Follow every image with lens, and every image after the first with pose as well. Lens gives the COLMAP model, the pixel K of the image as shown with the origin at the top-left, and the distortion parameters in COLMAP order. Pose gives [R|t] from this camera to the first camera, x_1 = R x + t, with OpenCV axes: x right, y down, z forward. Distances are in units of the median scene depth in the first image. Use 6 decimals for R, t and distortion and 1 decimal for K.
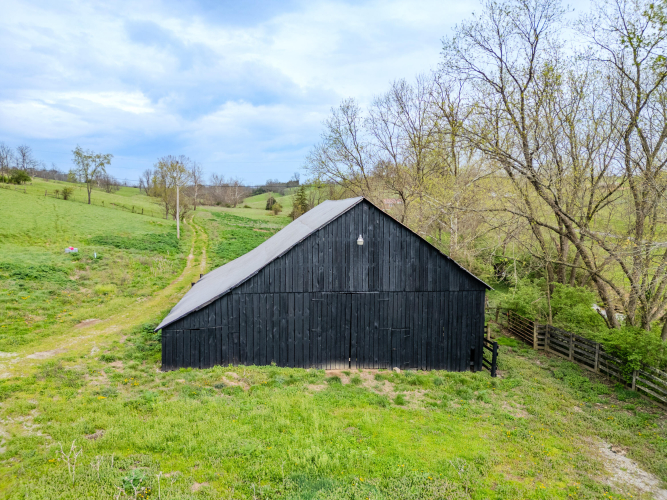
lens RADIAL K [[469.8, 0, 333.5], [0, 469.8, 250.0], [0, 0, 1]] dist [0.006943, 0.001196]
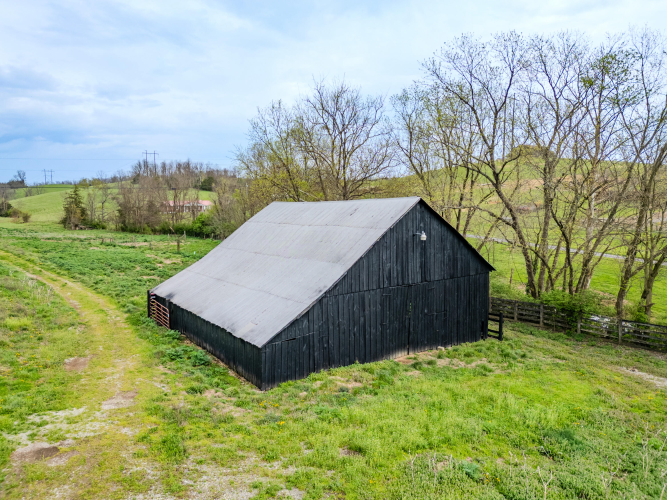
lens RADIAL K [[469.8, 0, 333.5], [0, 469.8, 250.0], [0, 0, 1]] dist [0.006943, 0.001196]
pose [[0.875504, -0.068020, 0.478400, -0.642012], [0.068707, 0.997507, 0.016089, -0.020634], [-0.478301, 0.018784, 0.877995, 0.120252]]
